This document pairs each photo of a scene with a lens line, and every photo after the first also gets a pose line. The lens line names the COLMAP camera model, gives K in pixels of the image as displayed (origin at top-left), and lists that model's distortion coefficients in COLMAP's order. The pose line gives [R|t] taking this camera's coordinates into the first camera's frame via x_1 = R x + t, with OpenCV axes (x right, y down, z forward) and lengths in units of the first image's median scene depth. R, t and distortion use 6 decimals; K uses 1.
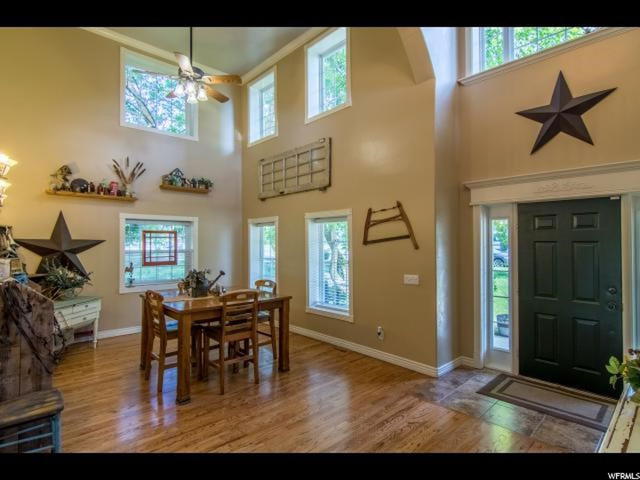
lens RADIAL K [[337.9, 0, 320.0], [0, 337.9, 240.0], [0, 0, 1]] dist [-0.000875, 0.000863]
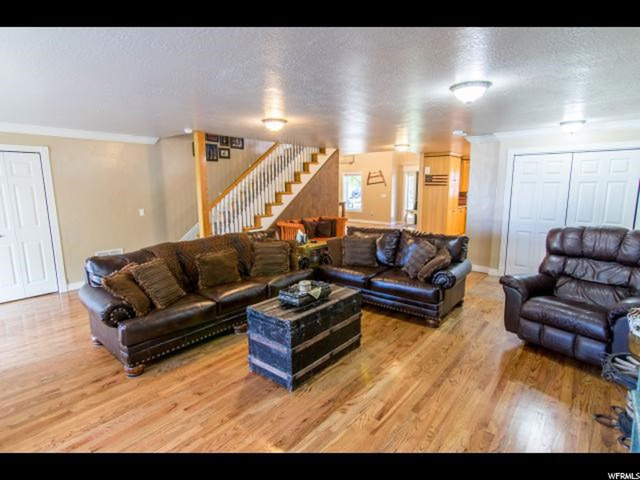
lens RADIAL K [[337.9, 0, 320.0], [0, 337.9, 240.0], [0, 0, 1]] dist [-0.000875, 0.000863]
pose [[0.991554, -0.025610, 0.127140, -0.595700], [0.003642, 0.985422, 0.170090, -0.013173], [-0.129643, -0.168190, 0.977192, -1.687807]]
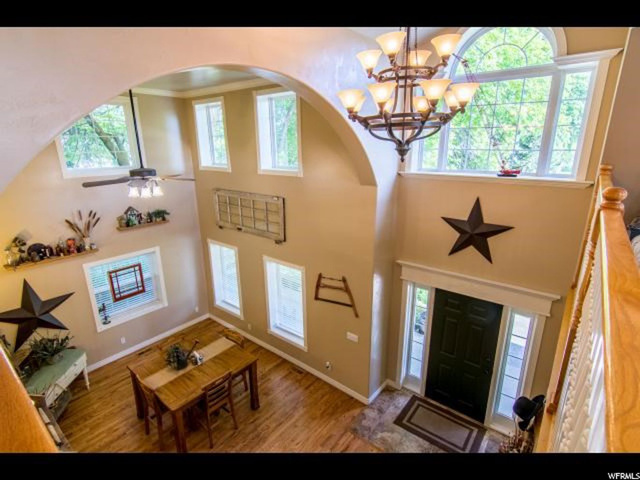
lens RADIAL K [[330.6, 0, 320.0], [0, 330.6, 240.0], [0, 0, 1]] dist [-0.000549, 0.000934]
pose [[0.990294, -0.043594, 0.131978, 0.000483], [0.003417, 0.956889, 0.290435, -0.493204], [-0.138949, -0.287165, 0.947750, -0.049658]]
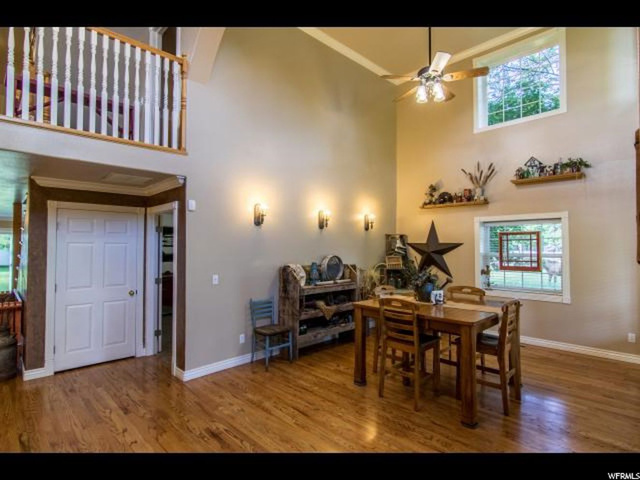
lens RADIAL K [[337.9, 0, 320.0], [0, 337.9, 240.0], [0, 0, 1]] dist [-0.000875, 0.000863]
pose [[0.021172, -0.016894, -0.999633, 0.495681], [0.011187, 0.999799, -0.016660, 0.003512], [0.999713, -0.010830, 0.021356, 0.550901]]
